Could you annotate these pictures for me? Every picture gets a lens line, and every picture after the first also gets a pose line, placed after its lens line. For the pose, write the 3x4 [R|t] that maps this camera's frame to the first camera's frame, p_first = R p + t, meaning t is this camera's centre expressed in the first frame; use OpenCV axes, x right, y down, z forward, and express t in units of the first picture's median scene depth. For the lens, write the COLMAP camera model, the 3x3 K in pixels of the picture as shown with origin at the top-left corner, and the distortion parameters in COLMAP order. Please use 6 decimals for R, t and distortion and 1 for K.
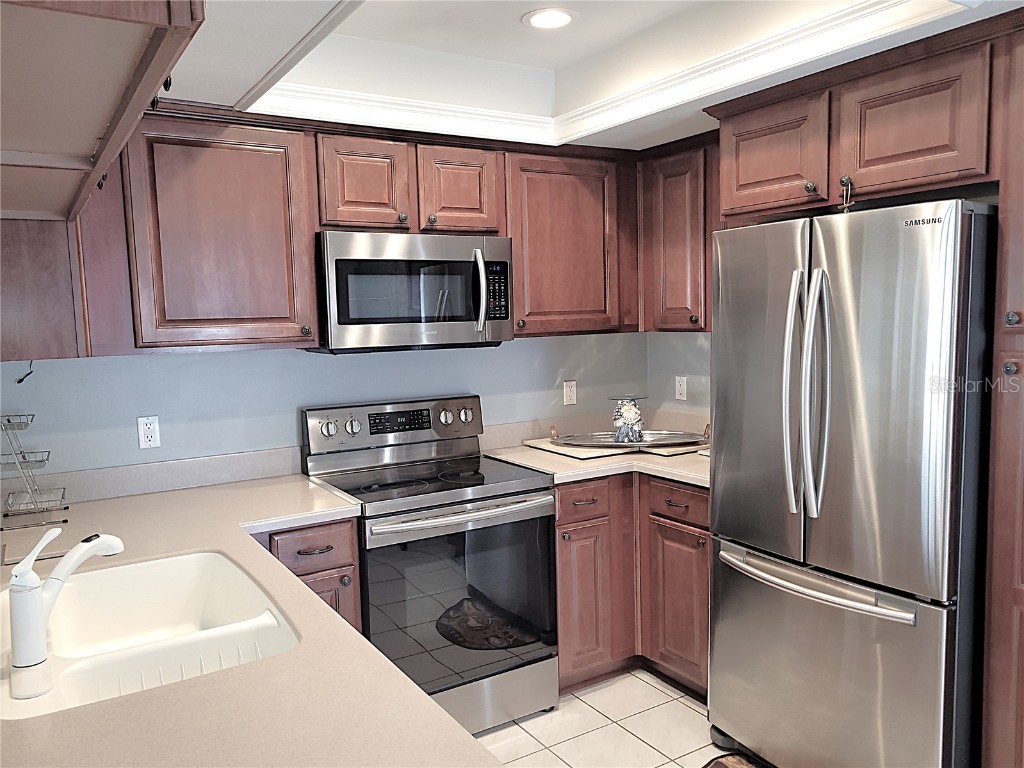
lens RADIAL K [[784.1, 0, 512.0], [0, 784.1, 388.4], [0, 0, 1]] dist [0.050275, -0.021262]
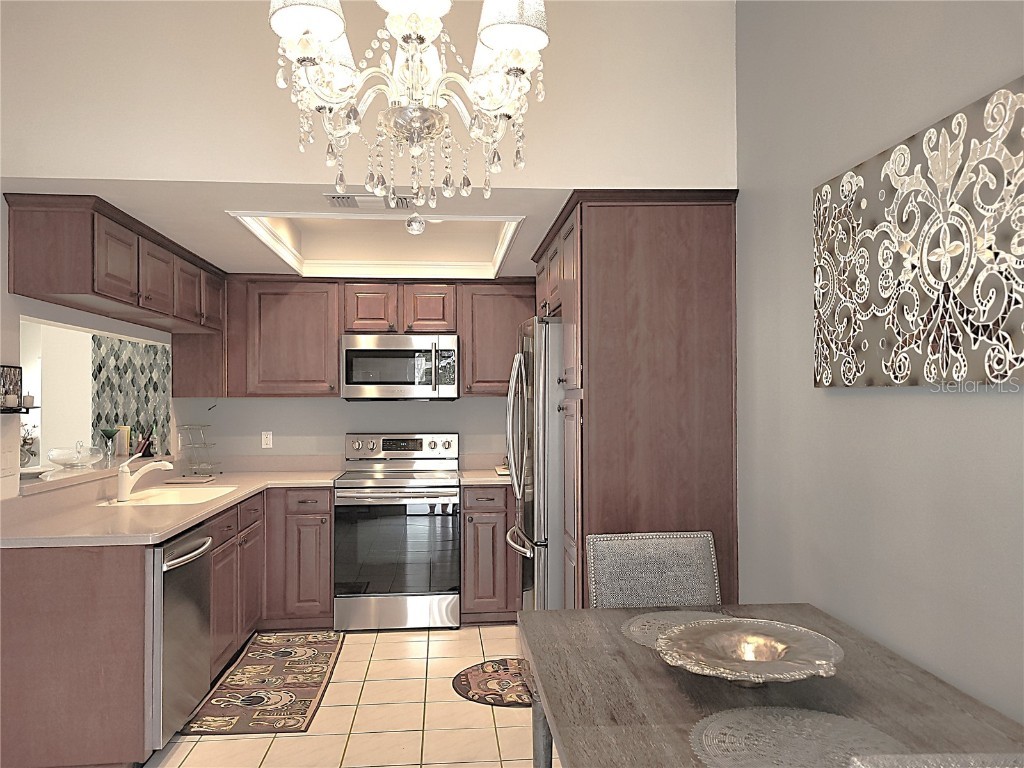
lens RADIAL K [[784.1, 0, 511.1], [0, 784.1, 383.9], [0, 0, 1]] dist [0.050275, -0.021262]
pose [[0.888476, 0.021181, -0.458434, 0.916190], [-0.066113, 0.994422, -0.082187, 0.040219], [0.454136, 0.103330, 0.884920, -0.427012]]
